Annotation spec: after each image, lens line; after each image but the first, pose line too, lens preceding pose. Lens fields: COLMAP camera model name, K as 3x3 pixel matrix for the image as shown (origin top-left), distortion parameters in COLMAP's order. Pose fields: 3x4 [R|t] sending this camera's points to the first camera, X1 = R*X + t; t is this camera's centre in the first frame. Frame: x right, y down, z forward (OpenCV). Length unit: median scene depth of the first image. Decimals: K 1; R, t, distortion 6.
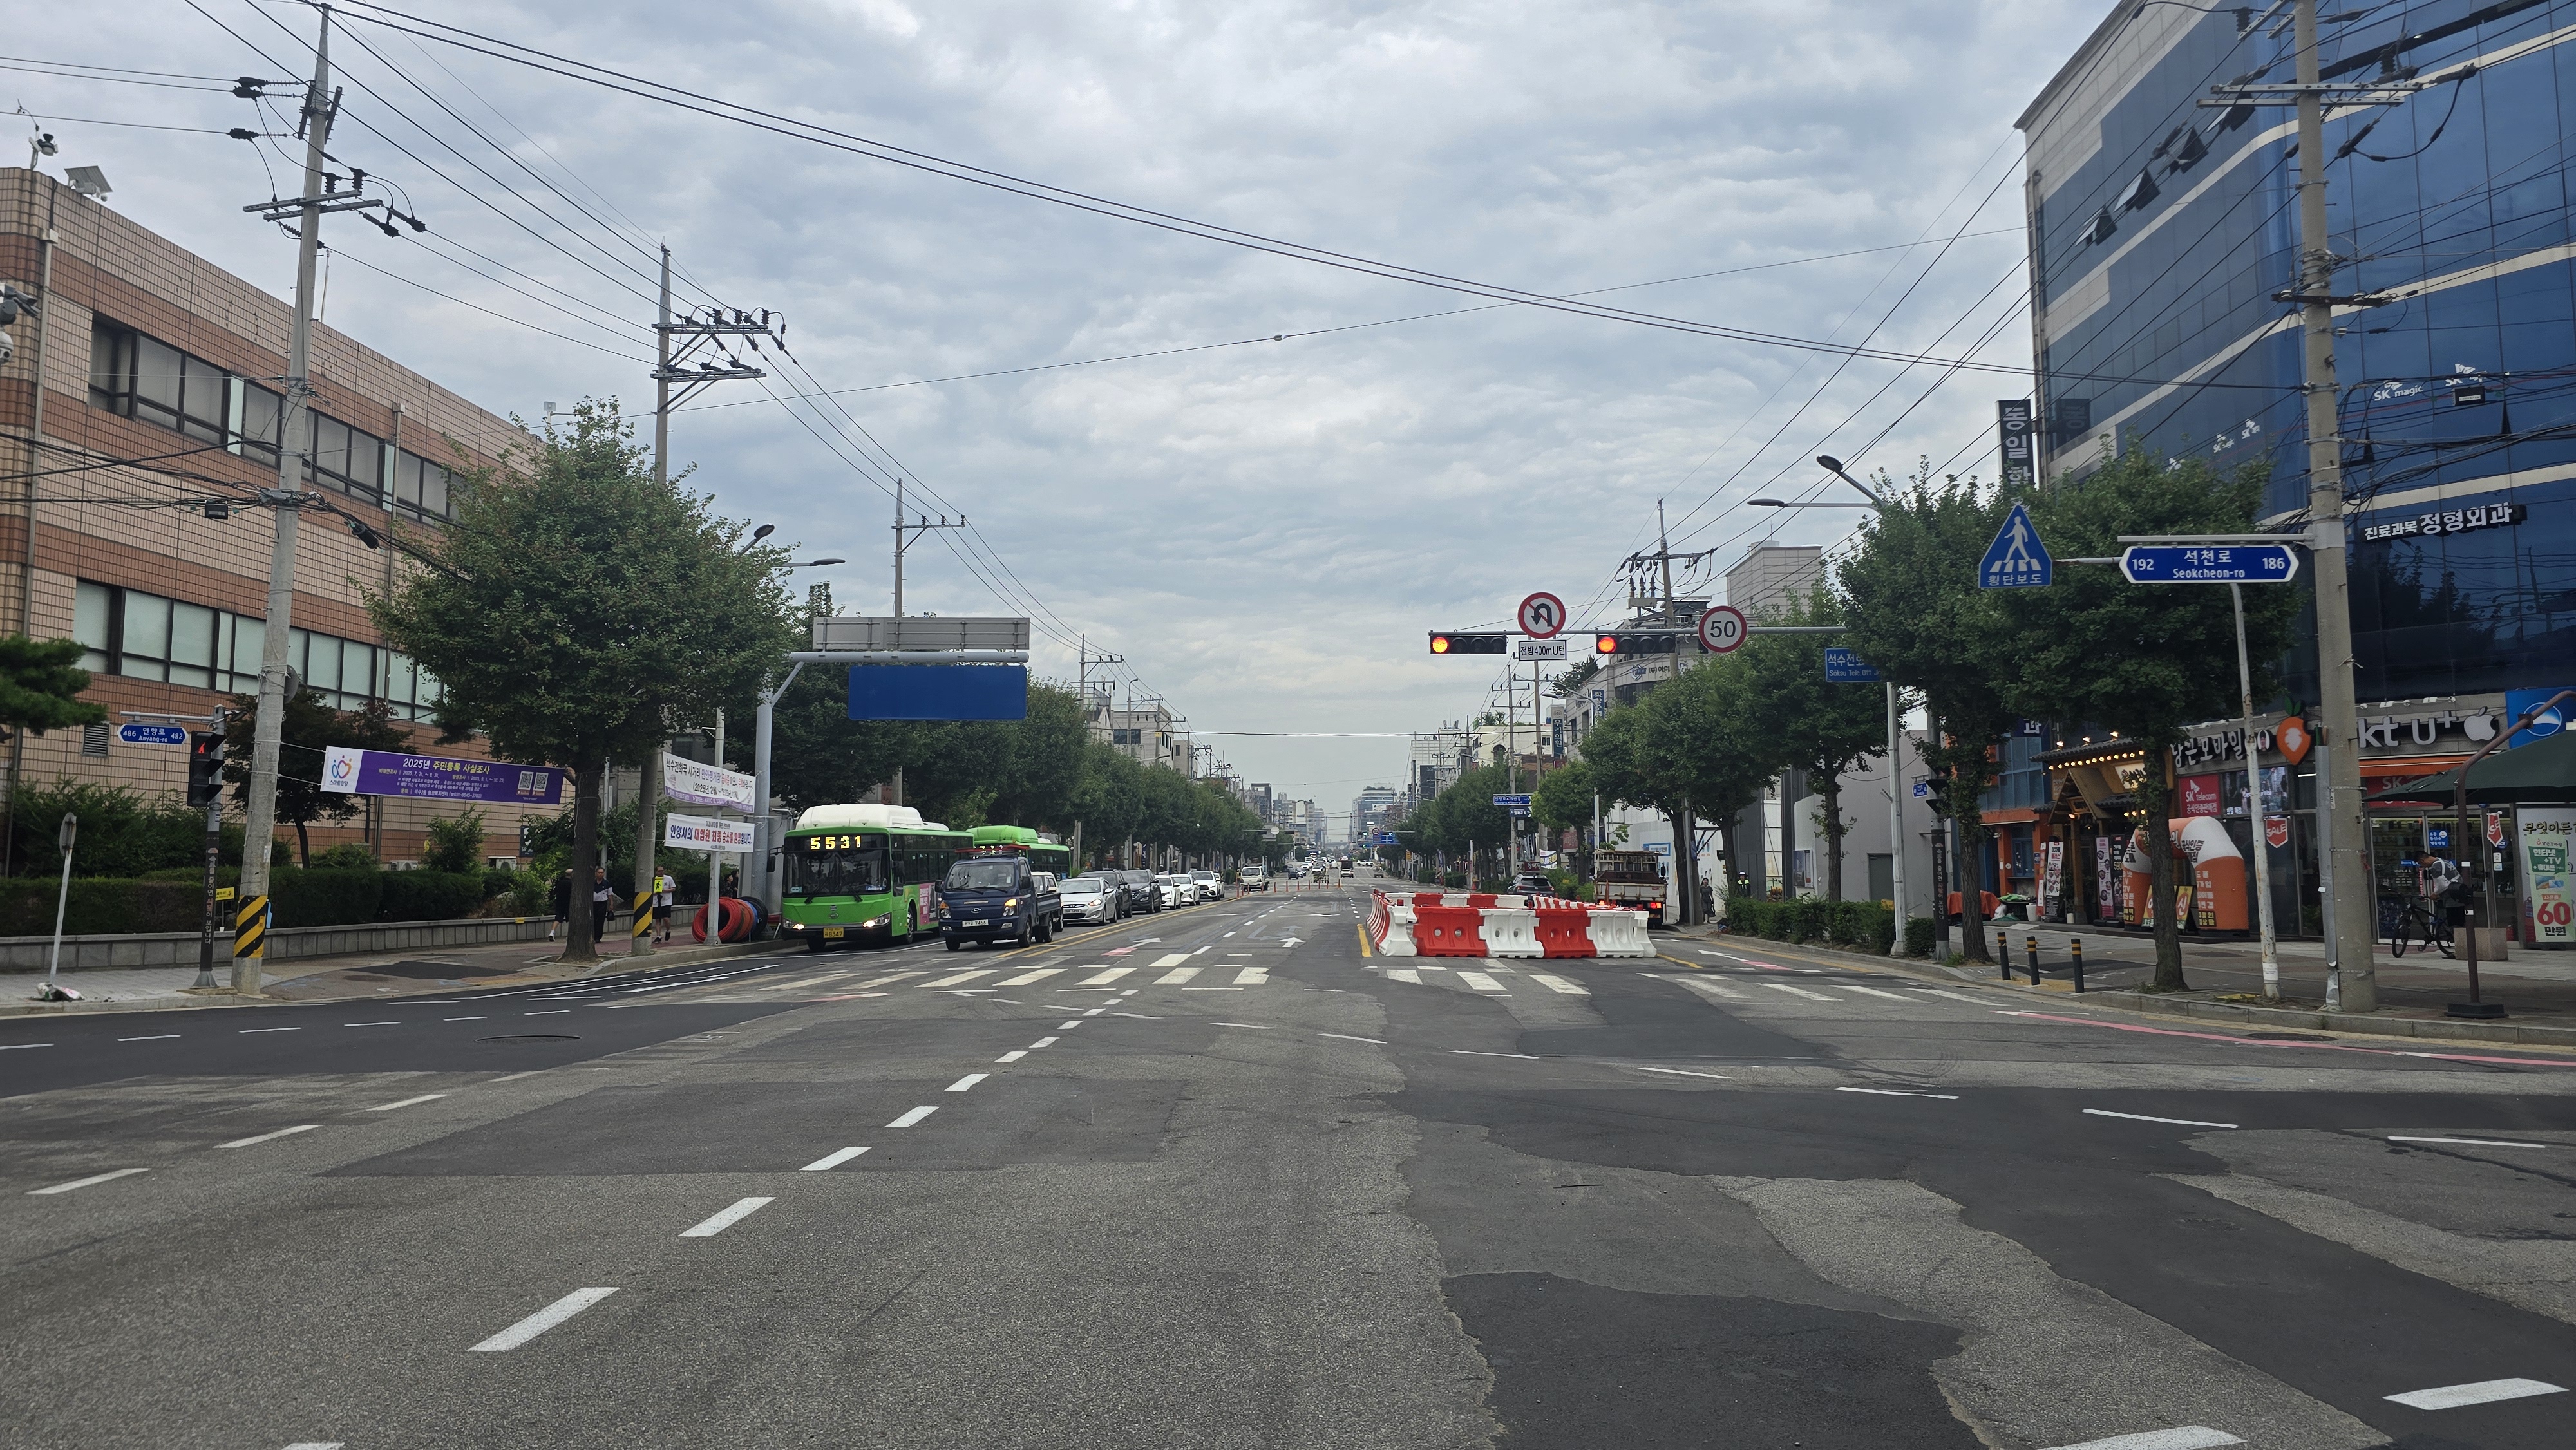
lens RADIAL K [[1681.4, 0, 1391.6], [0, 1681.4, 707.8], [0, 0, 1]] dist [0.067058, -0.047047]
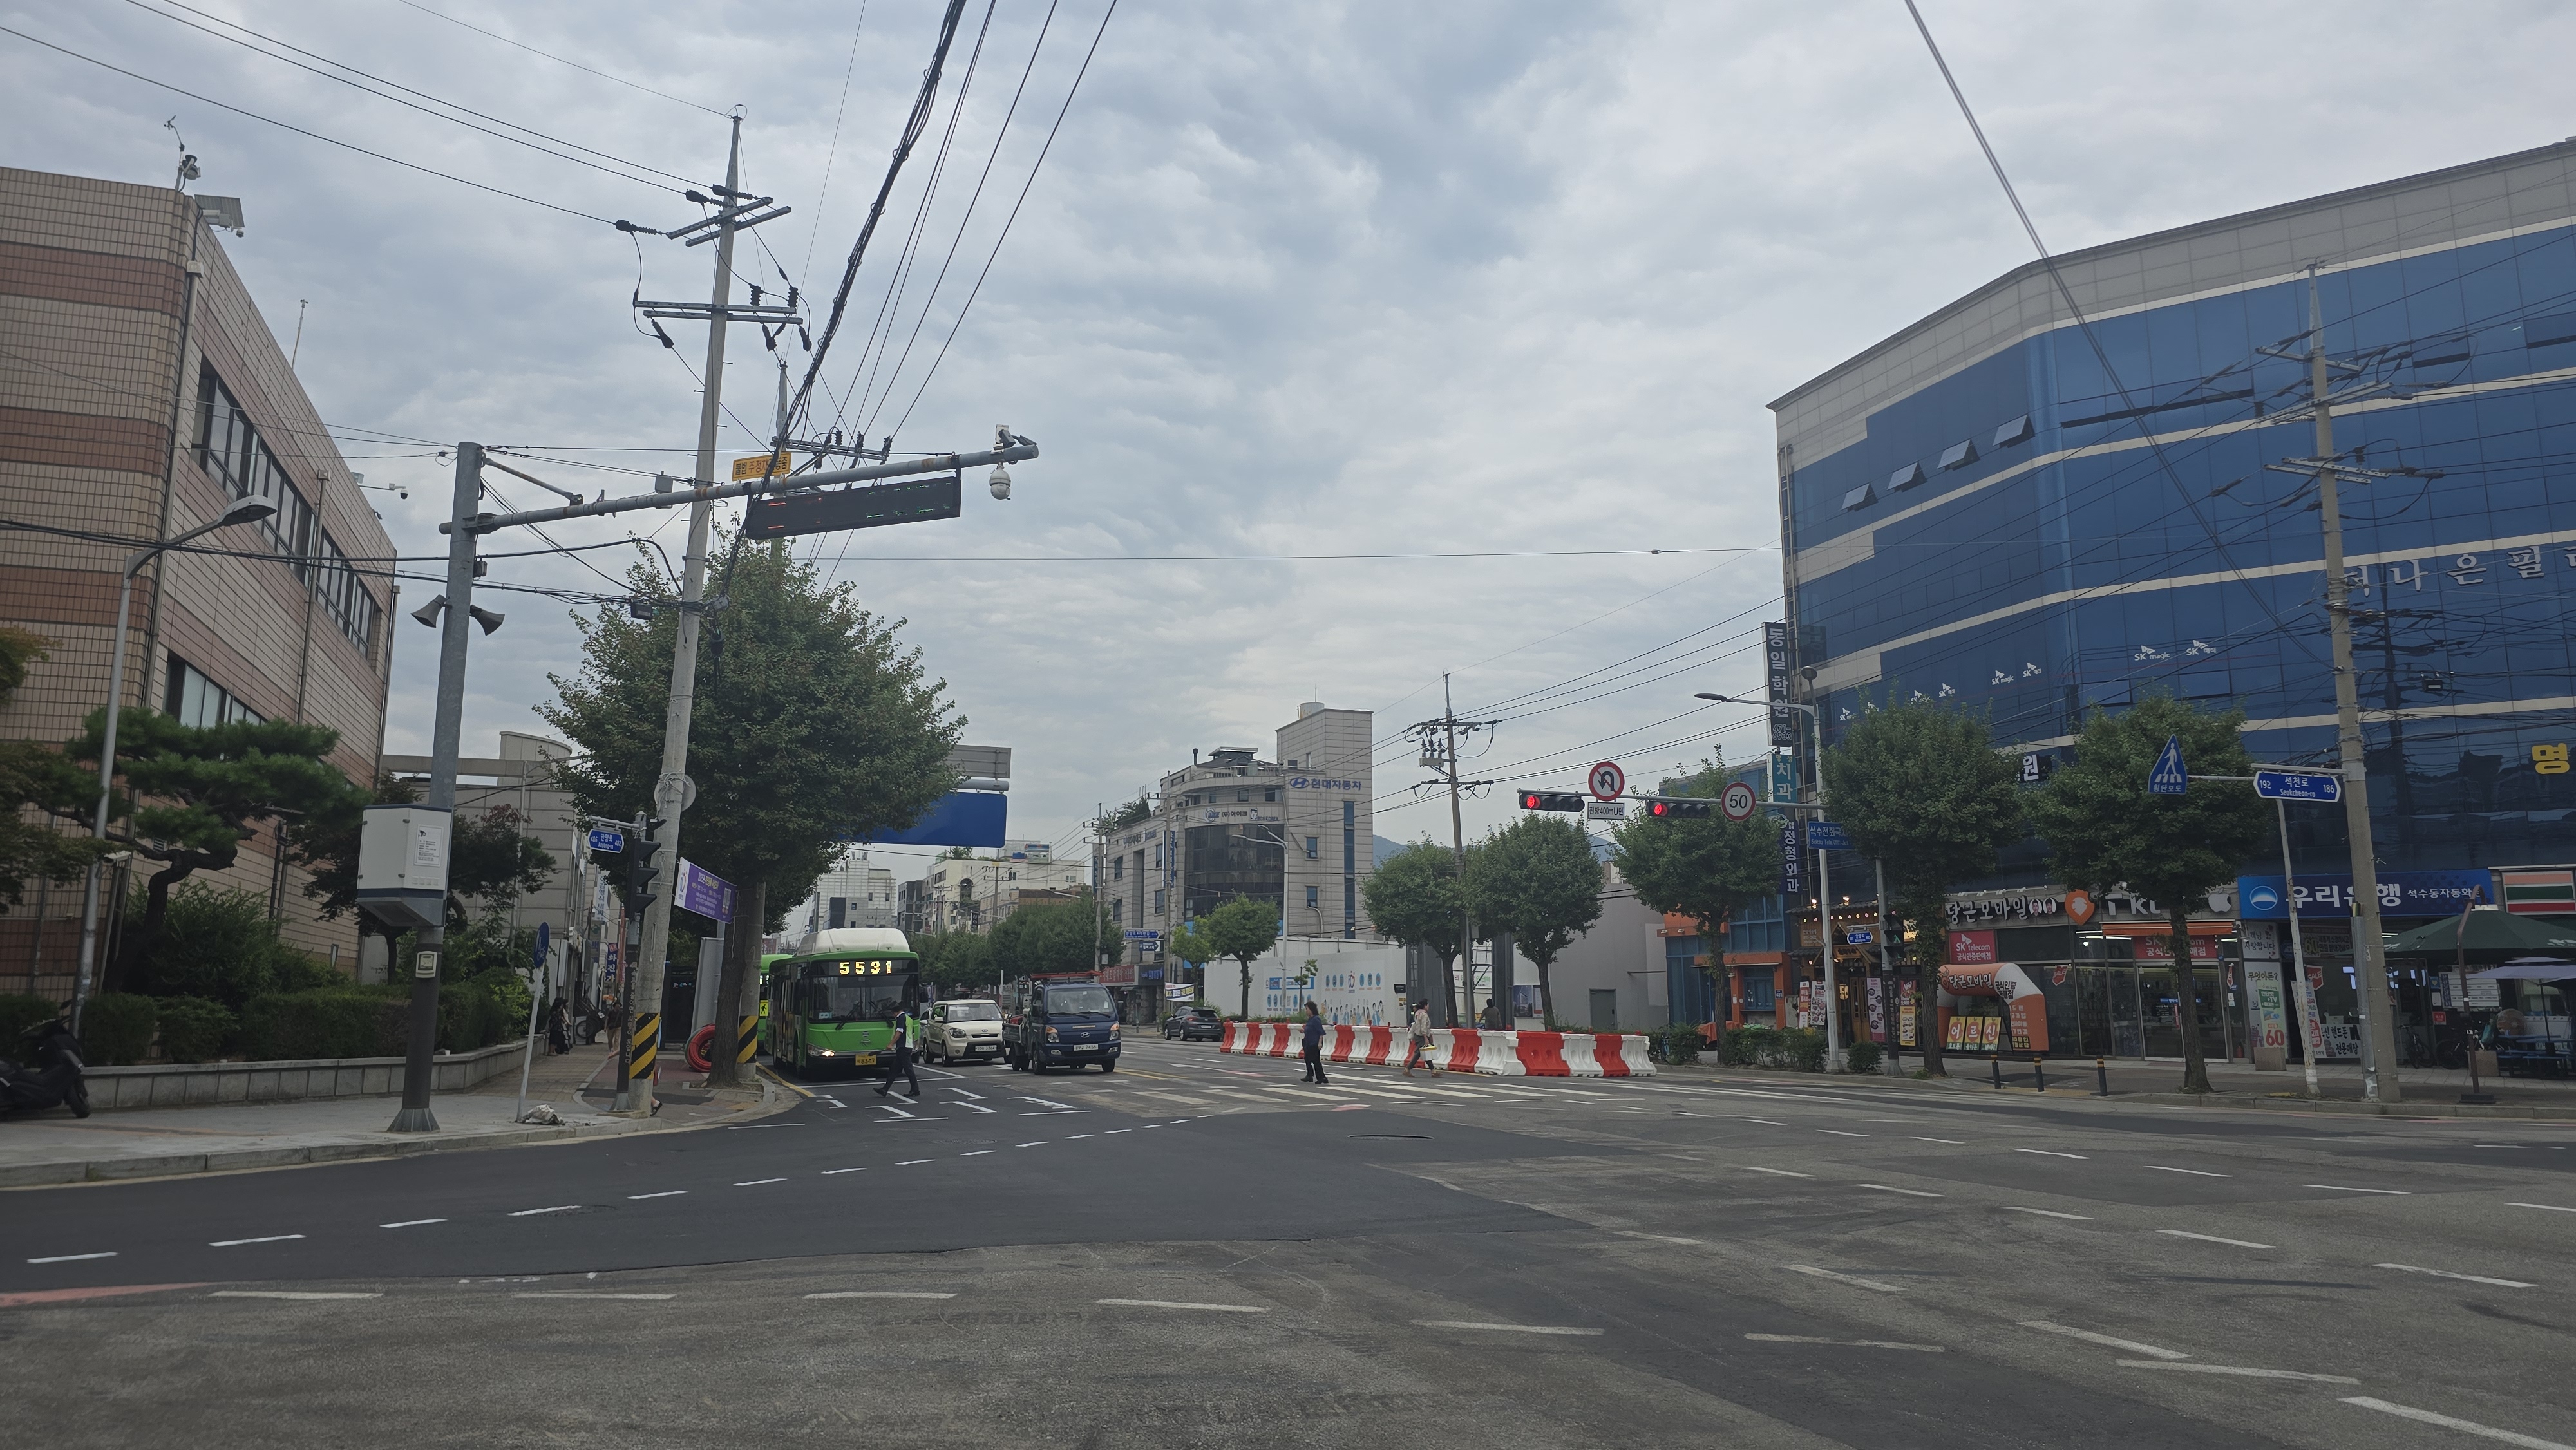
lens RADIAL K [[1681.4, 0, 1303.3], [0, 1681.4, 703.8], [0, 0, 1]] dist [0.067058, -0.047047]
pose [[0.928424, 0.071374, 0.364603, -0.499621], [-0.040601, 0.994987, -0.091389, 0.007093], [-0.369298, 0.070044, 0.926667, -0.018118]]
